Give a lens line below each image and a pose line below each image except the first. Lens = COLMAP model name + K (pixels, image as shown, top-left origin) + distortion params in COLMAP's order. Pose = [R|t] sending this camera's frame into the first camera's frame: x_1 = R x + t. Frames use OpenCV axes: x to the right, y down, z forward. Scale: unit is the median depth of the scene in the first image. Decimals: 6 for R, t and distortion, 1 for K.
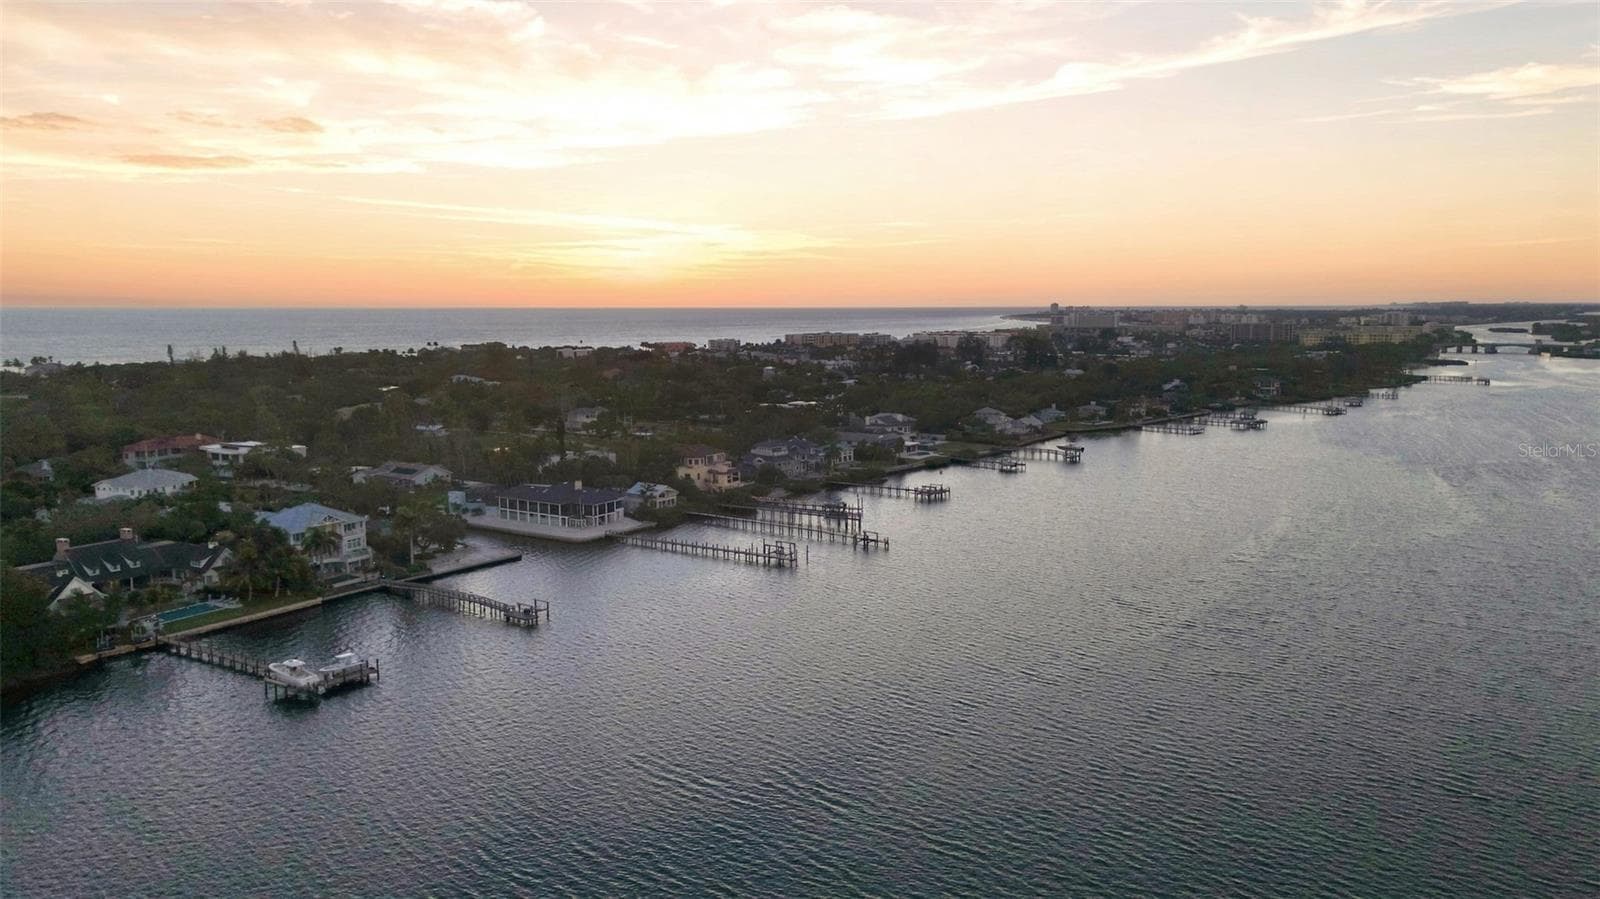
lens RADIAL K [[1164.1, 0, 800.0], [0, 1164.1, 449.5], [0, 0, 1]] dist [0.043598, 0.004330]
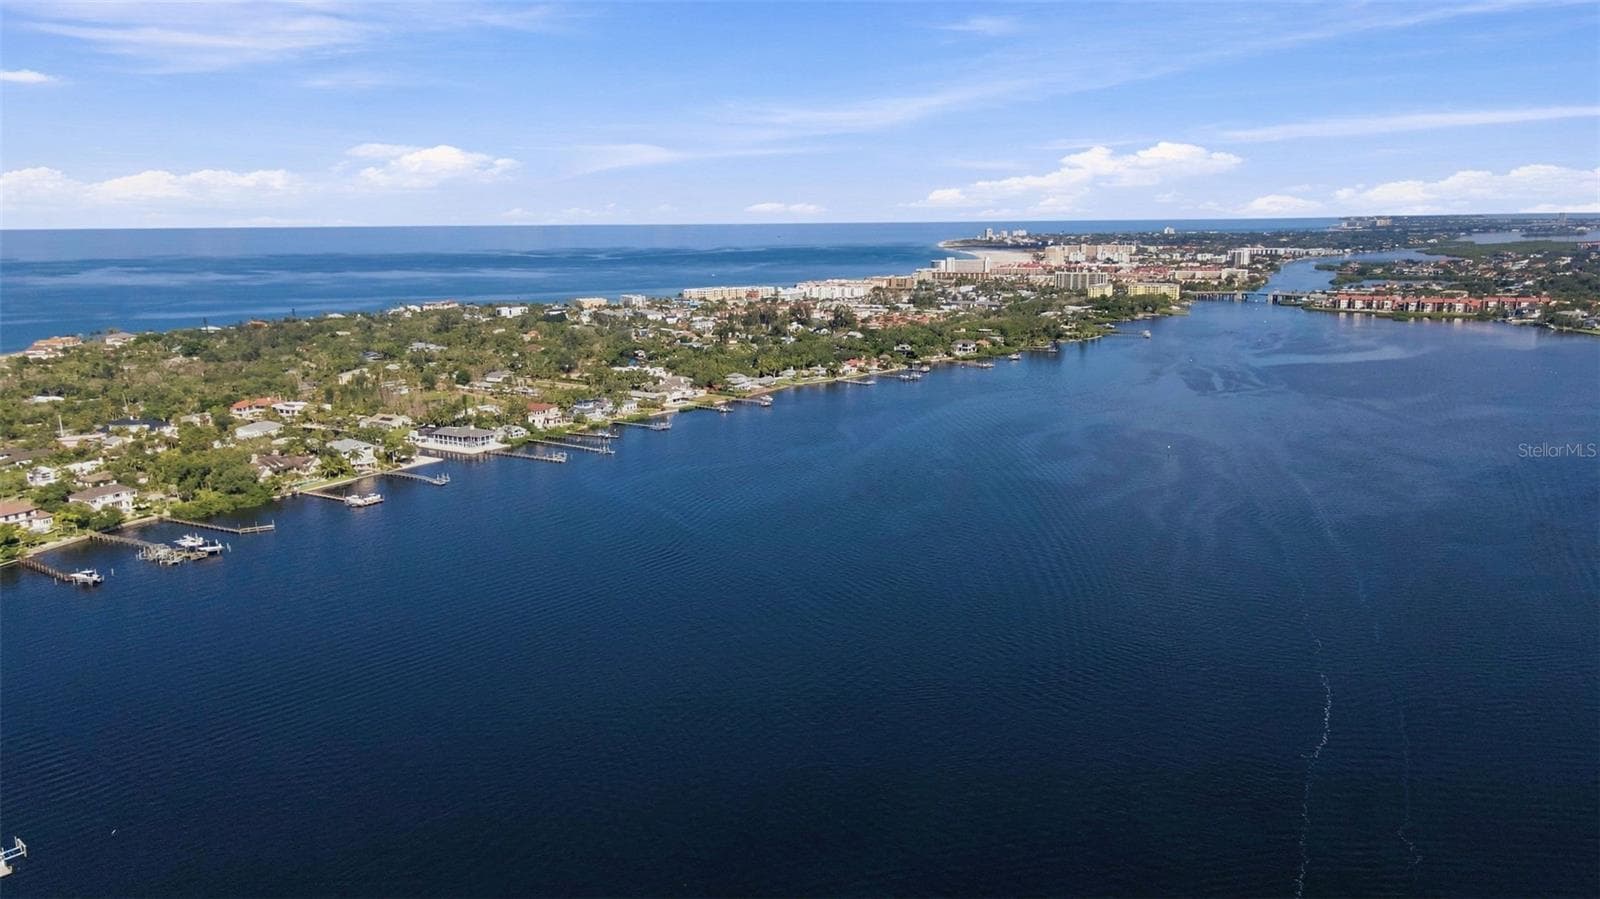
lens RADIAL K [[1164.1, 0, 800.0], [0, 1164.1, 449.5], [0, 0, 1]] dist [0.043598, 0.004330]
pose [[0.999658, -0.012084, 0.023185, 0.299742], [0.010417, 0.997440, 0.070752, -0.062167], [-0.023980, -0.070486, 0.997224, -0.951383]]
